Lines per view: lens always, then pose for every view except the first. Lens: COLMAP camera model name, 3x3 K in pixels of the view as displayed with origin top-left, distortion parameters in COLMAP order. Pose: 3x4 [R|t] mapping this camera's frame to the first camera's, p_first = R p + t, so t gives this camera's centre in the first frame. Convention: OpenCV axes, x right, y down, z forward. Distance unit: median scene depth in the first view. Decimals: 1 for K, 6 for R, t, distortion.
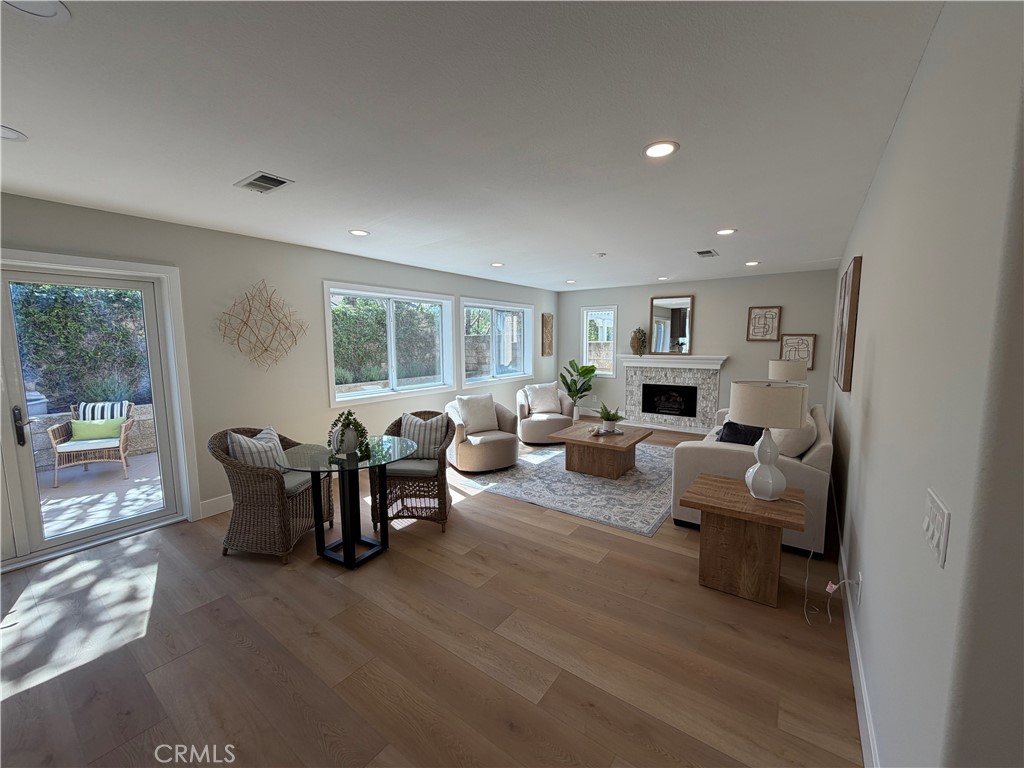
lens RADIAL K [[407.9, 0, 509.7], [0, 407.9, 383.4], [0, 0, 1]] dist [0.008818, 0.000299]
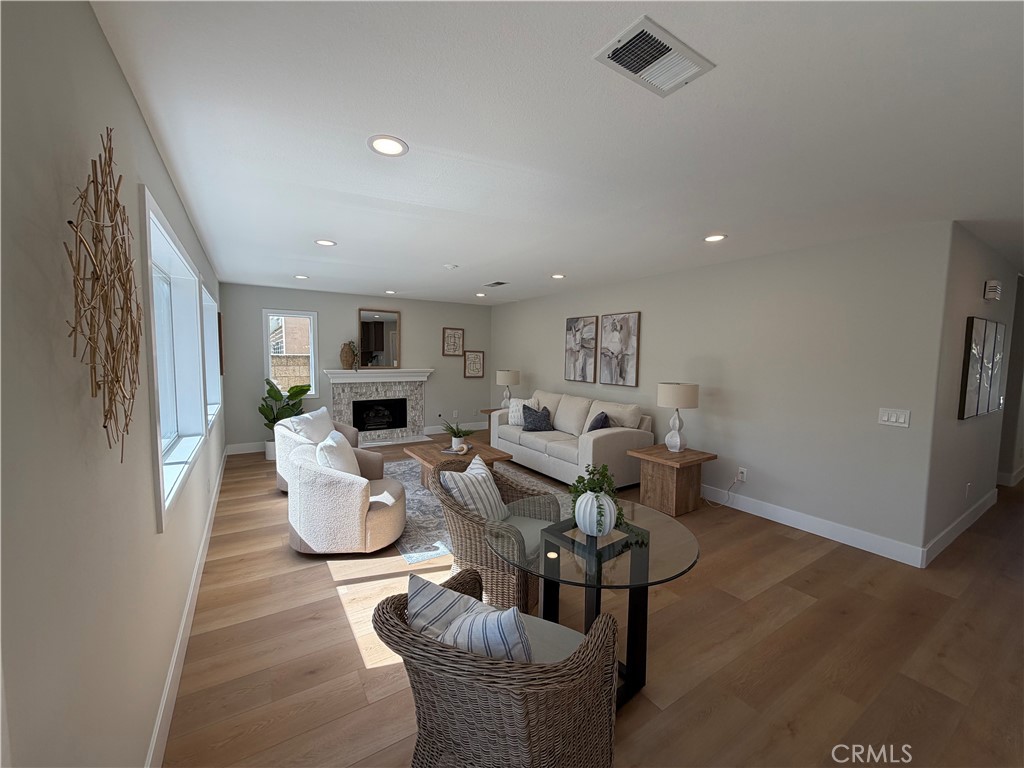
lens RADIAL K [[407.9, 0, 509.7], [0, 407.9, 386.0], [0, 0, 1]] dist [0.008818, 0.000299]
pose [[0.363880, -0.063012, 0.929312, -0.426672], [0.083640, 0.995889, 0.034776, -0.038191], [-0.927683, 0.065074, 0.367654, 0.361802]]
